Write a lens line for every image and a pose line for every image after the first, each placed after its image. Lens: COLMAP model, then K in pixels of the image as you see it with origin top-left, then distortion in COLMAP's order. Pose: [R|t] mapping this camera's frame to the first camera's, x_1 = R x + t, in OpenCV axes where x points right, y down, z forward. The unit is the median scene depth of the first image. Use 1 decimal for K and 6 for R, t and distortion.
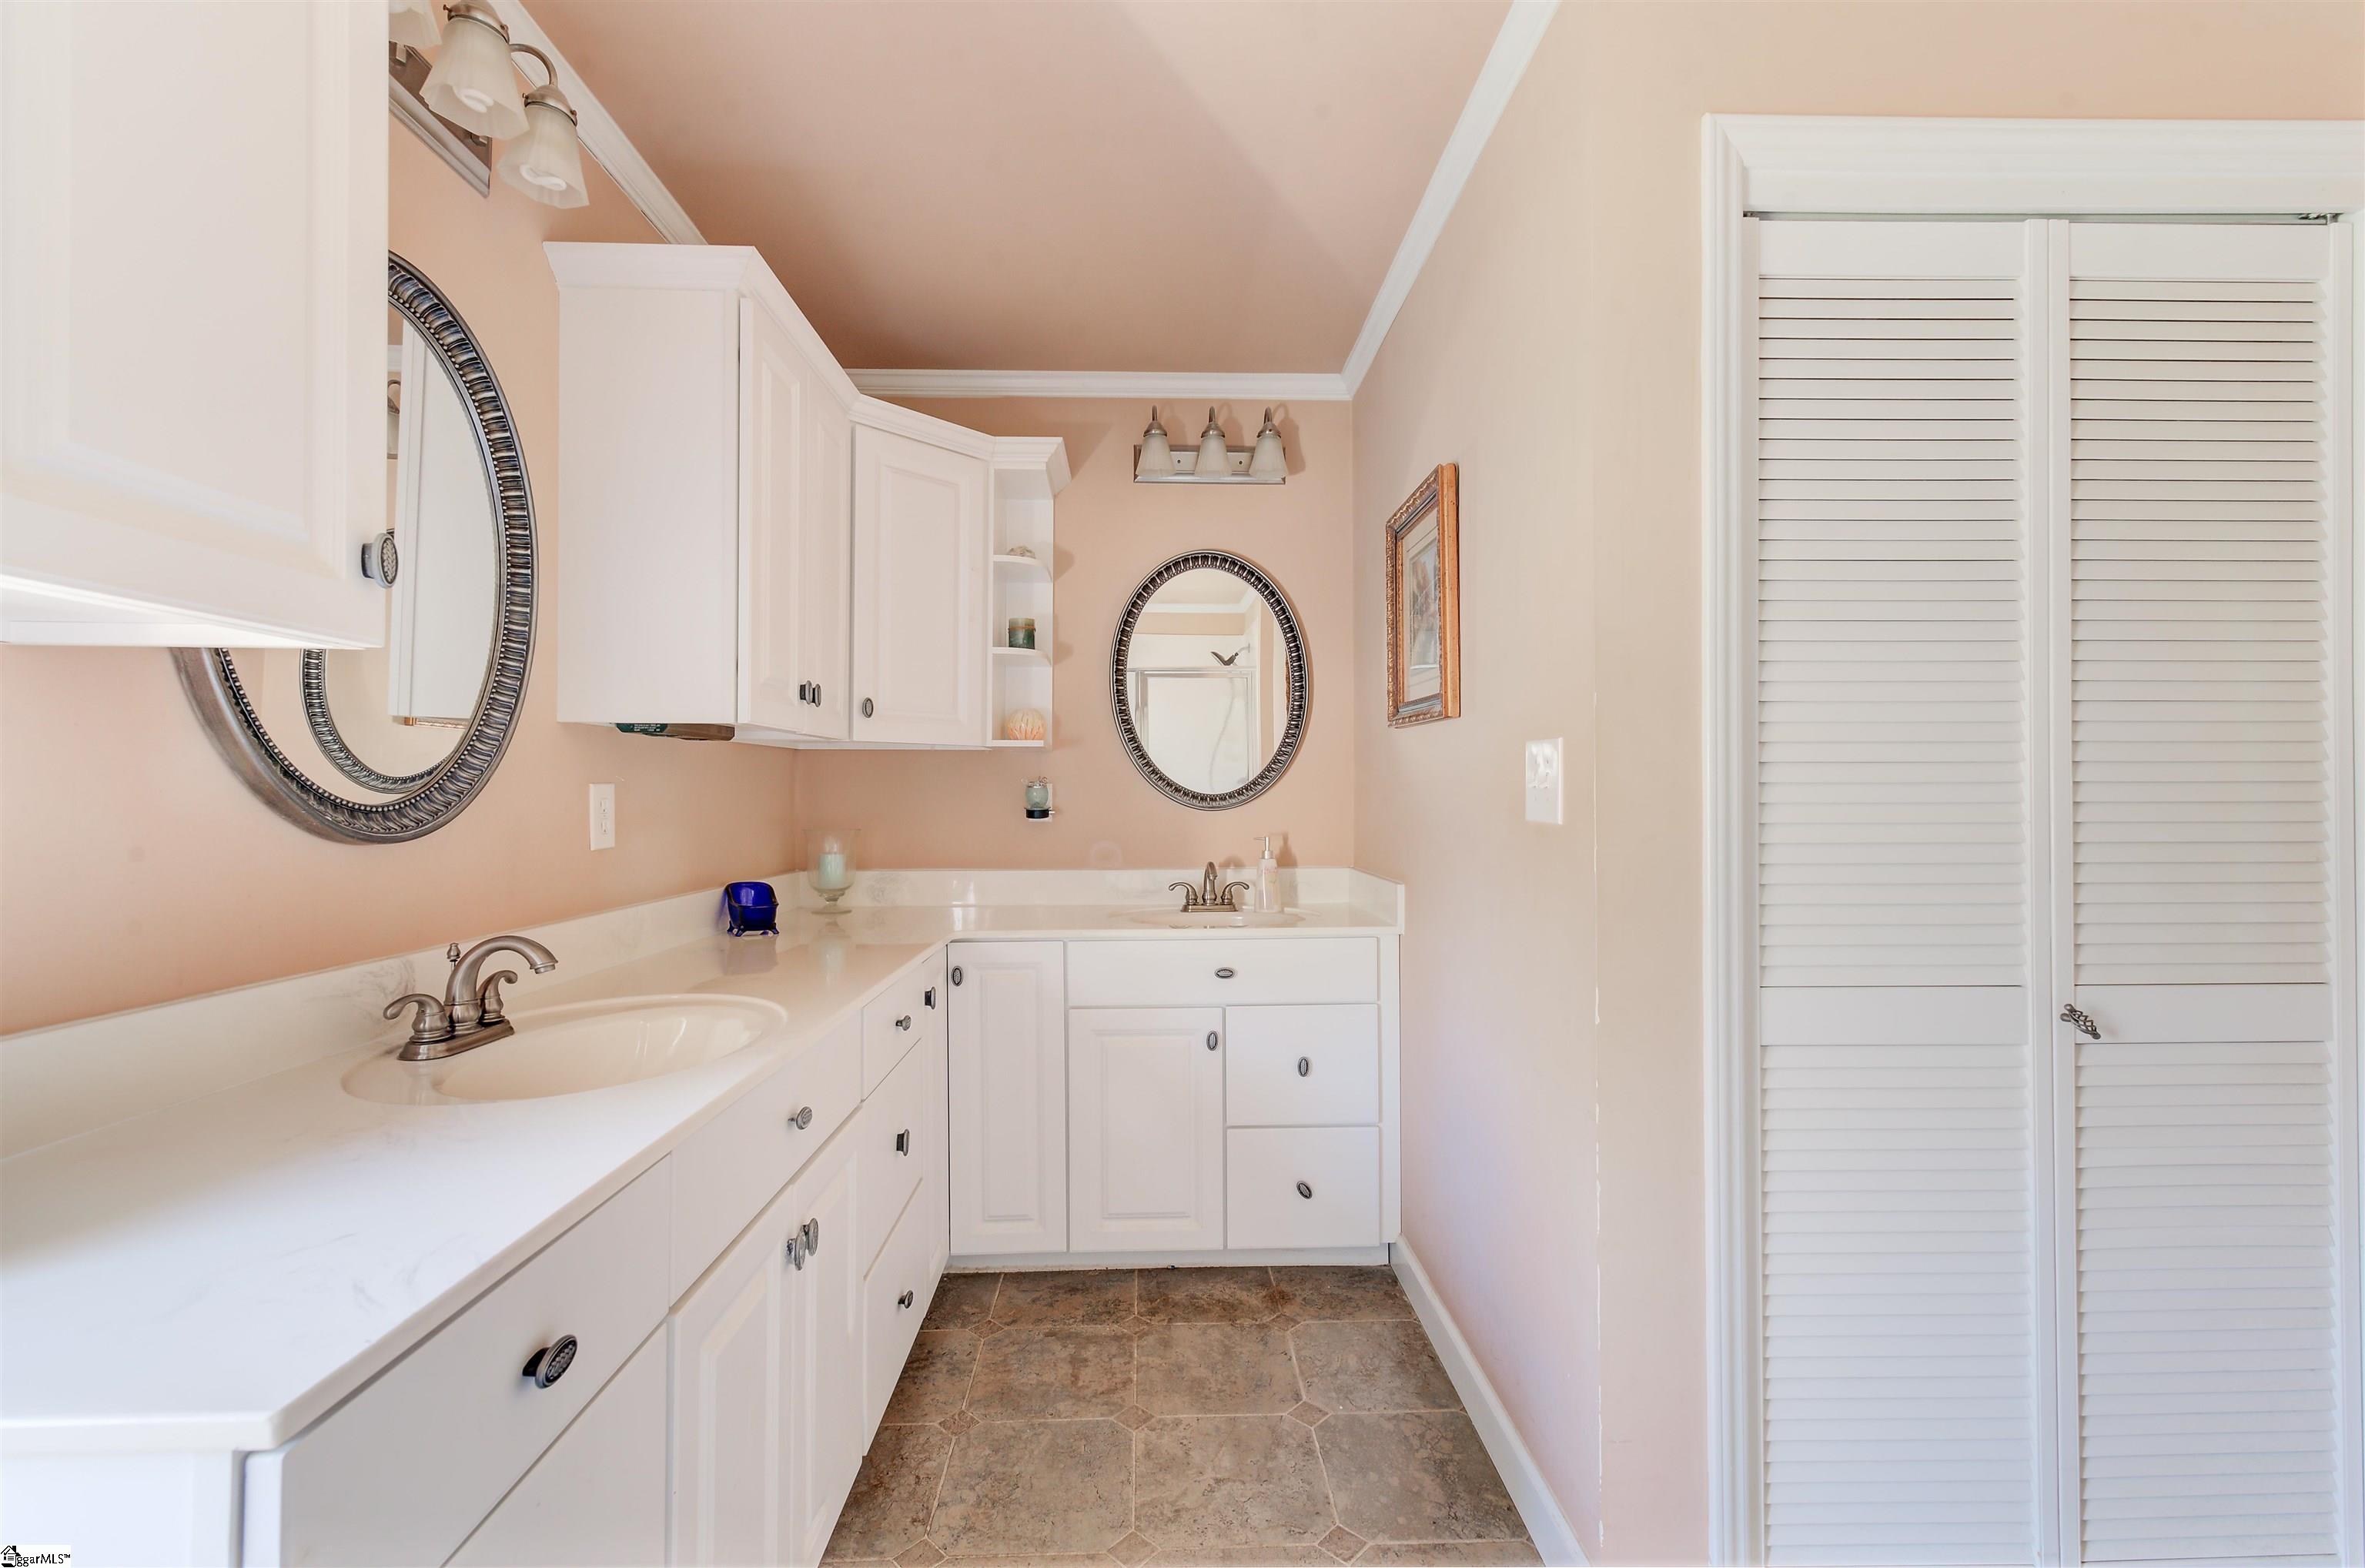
lens RADIAL K [[1022.4, 0, 1182.7], [0, 1022.4, 775.0], [0, 0, 1]] dist [0.003507, 0.003097]
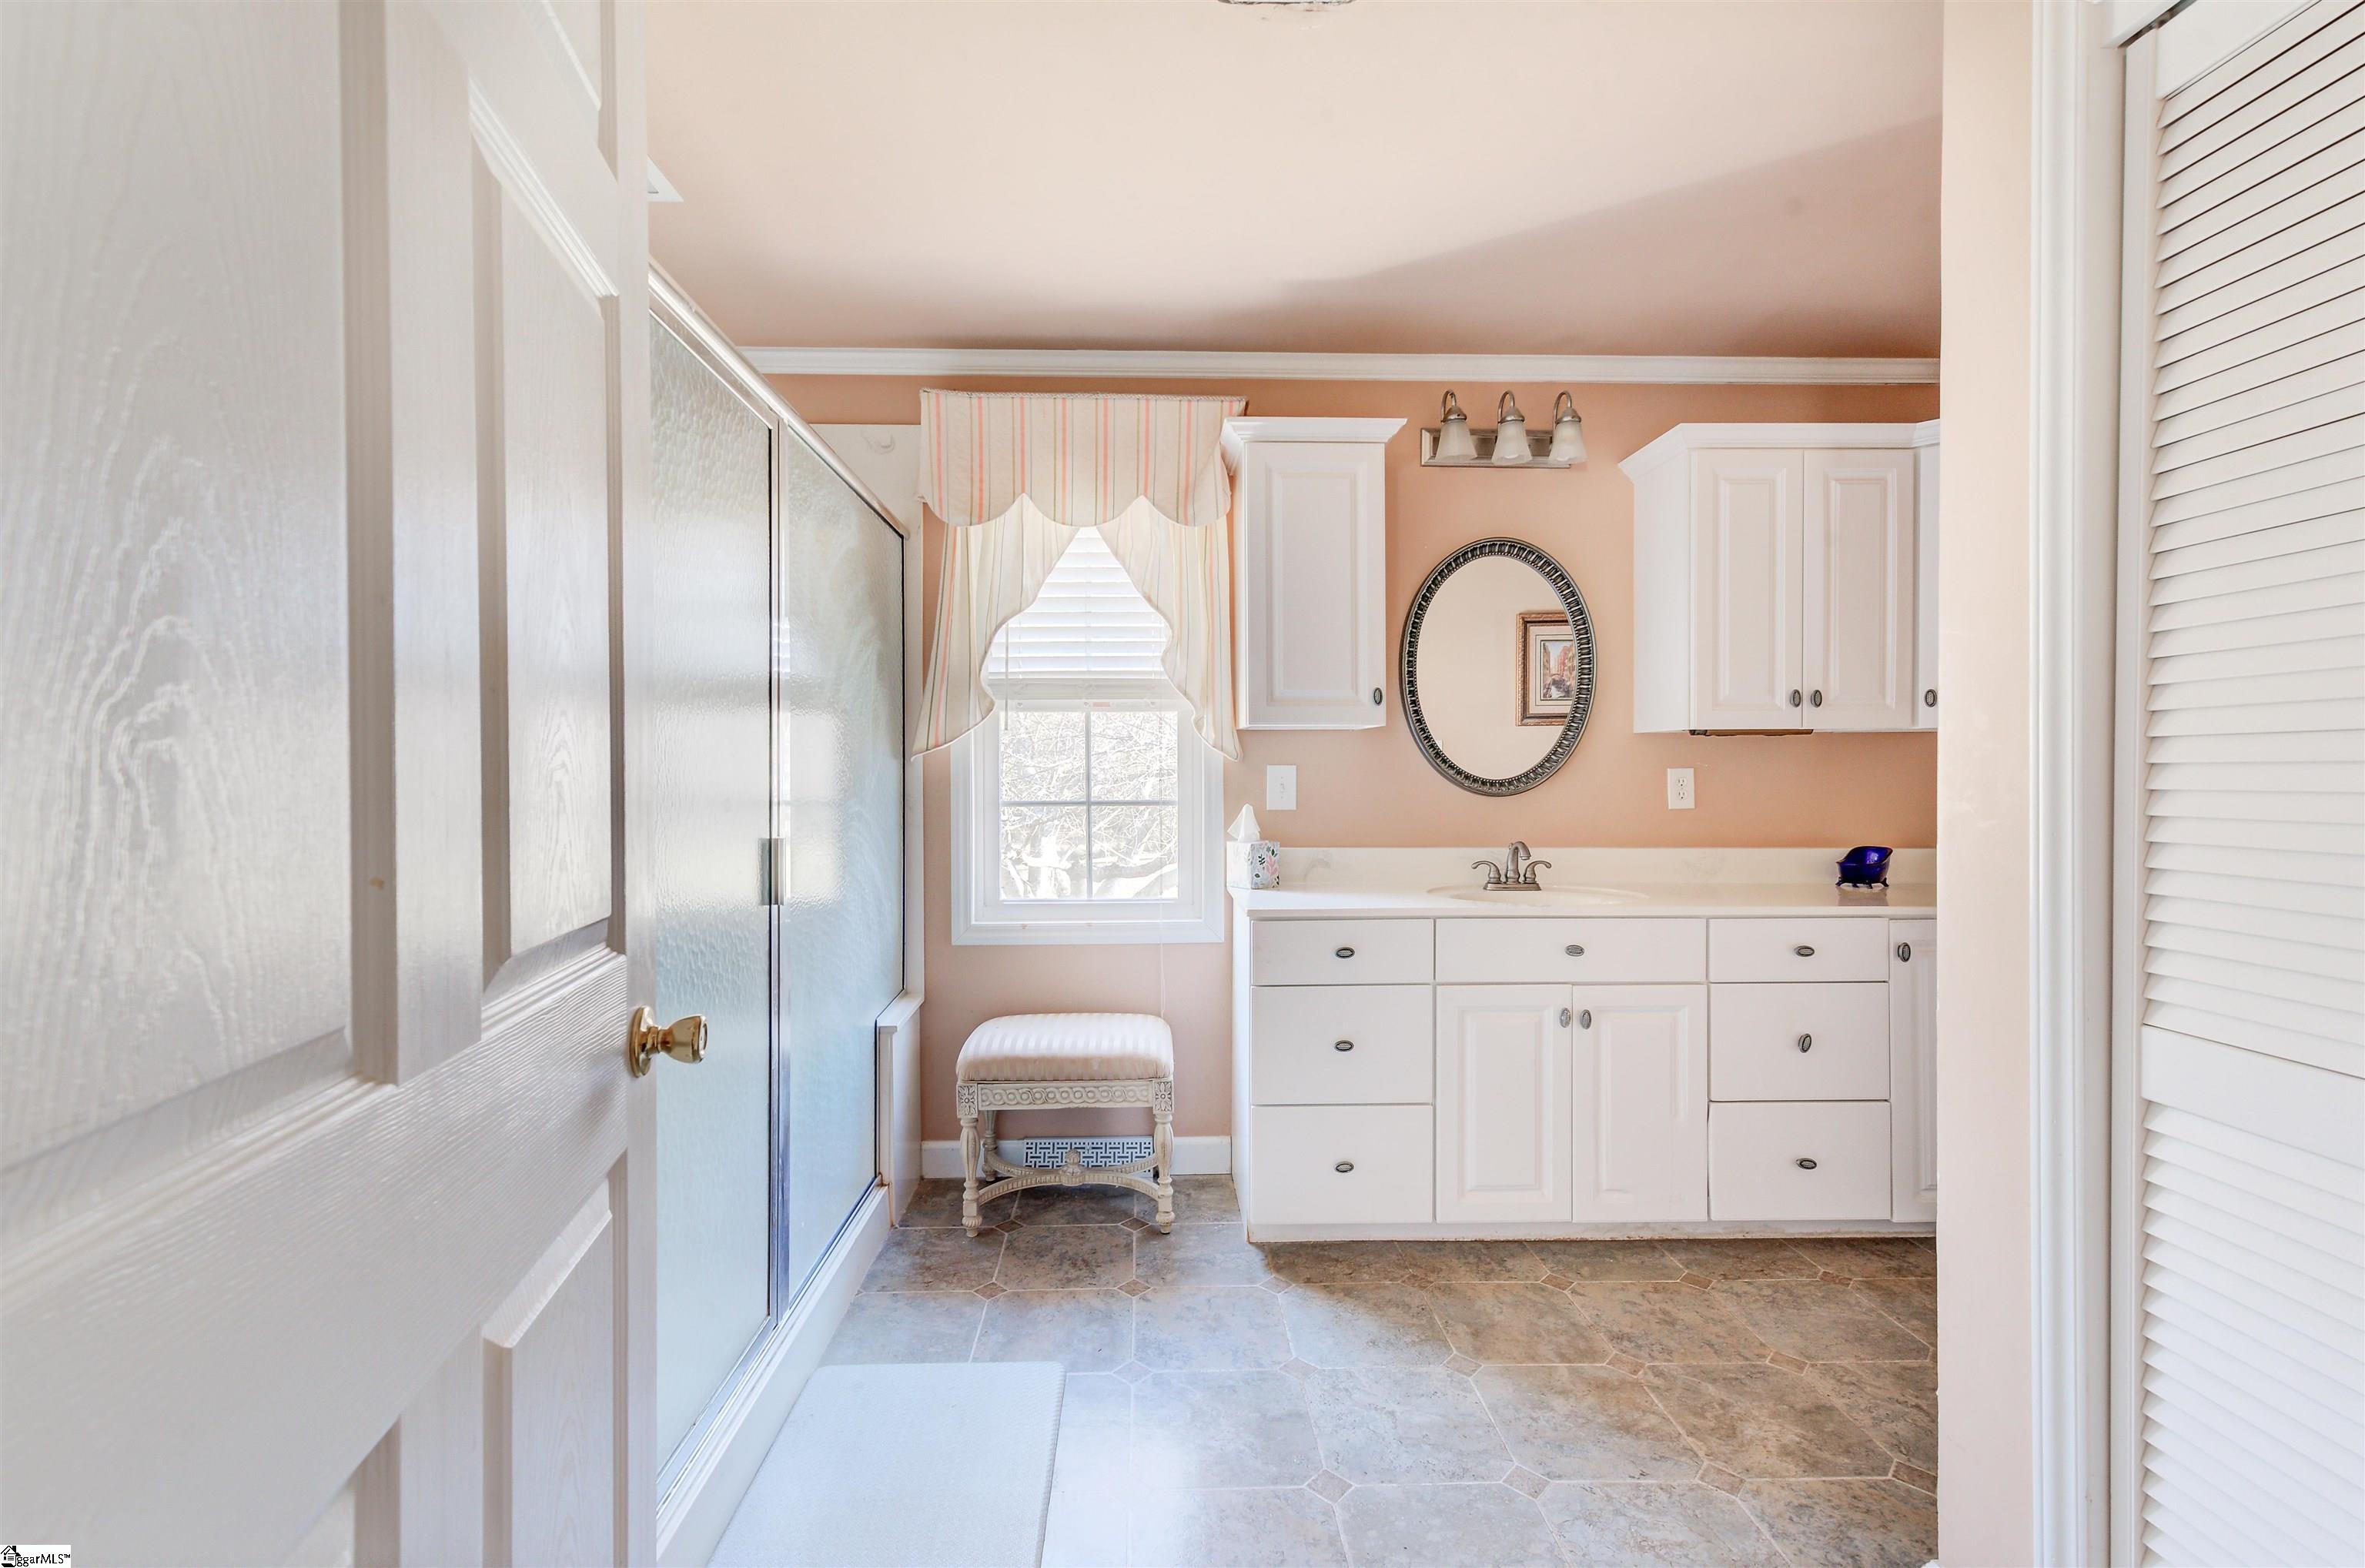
lens RADIAL K [[1022.4, 0, 1155.4], [0, 1022.4, 780.5], [0, 0, 1]] dist [0.003507, 0.003097]
pose [[-0.013457, 0.007093, -0.999884, 1.032367], [0.018108, 0.999813, 0.006849, 0.002268], [0.999745, -0.018014, -0.013583, 0.198624]]
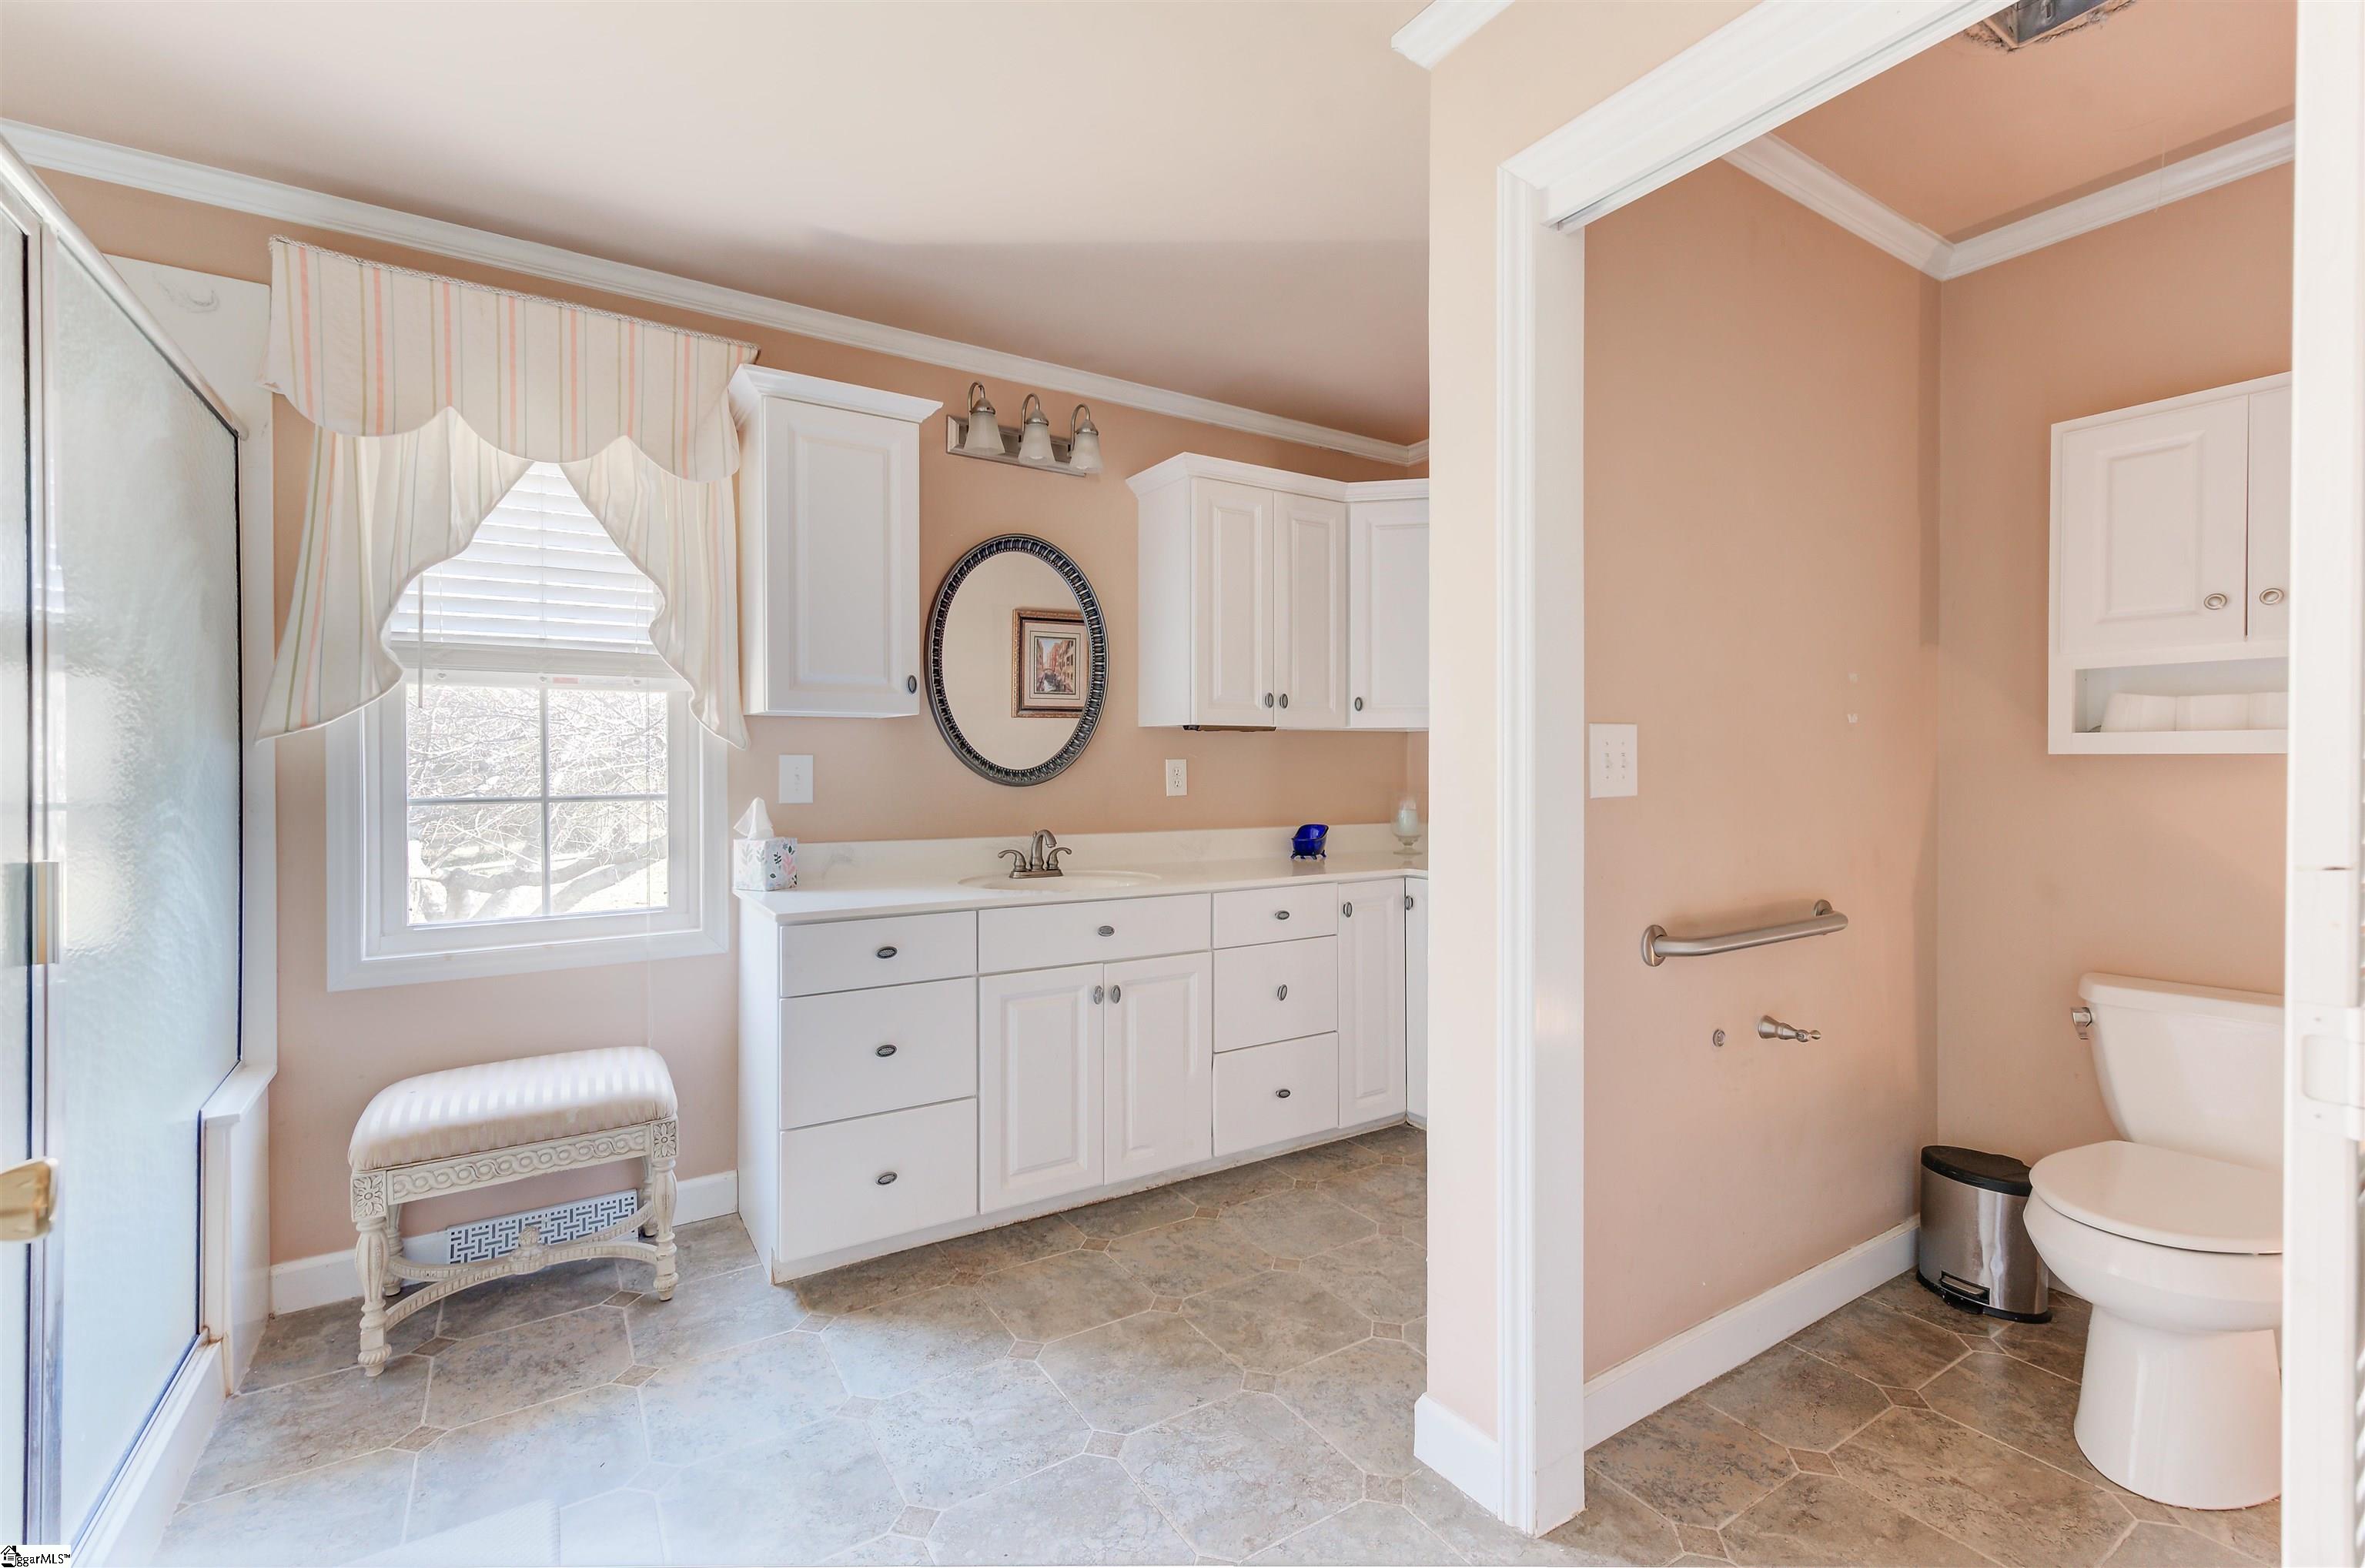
lens RADIAL K [[1022.4, 0, 1175.8], [0, 1022.4, 769.3], [0, 0, 1]] dist [0.003507, 0.003097]
pose [[0.507744, 0.006512, -0.861484, 0.966500], [0.013938, 0.999778, 0.015772, -0.002001], [0.861395, -0.020015, 0.507541, 0.088168]]
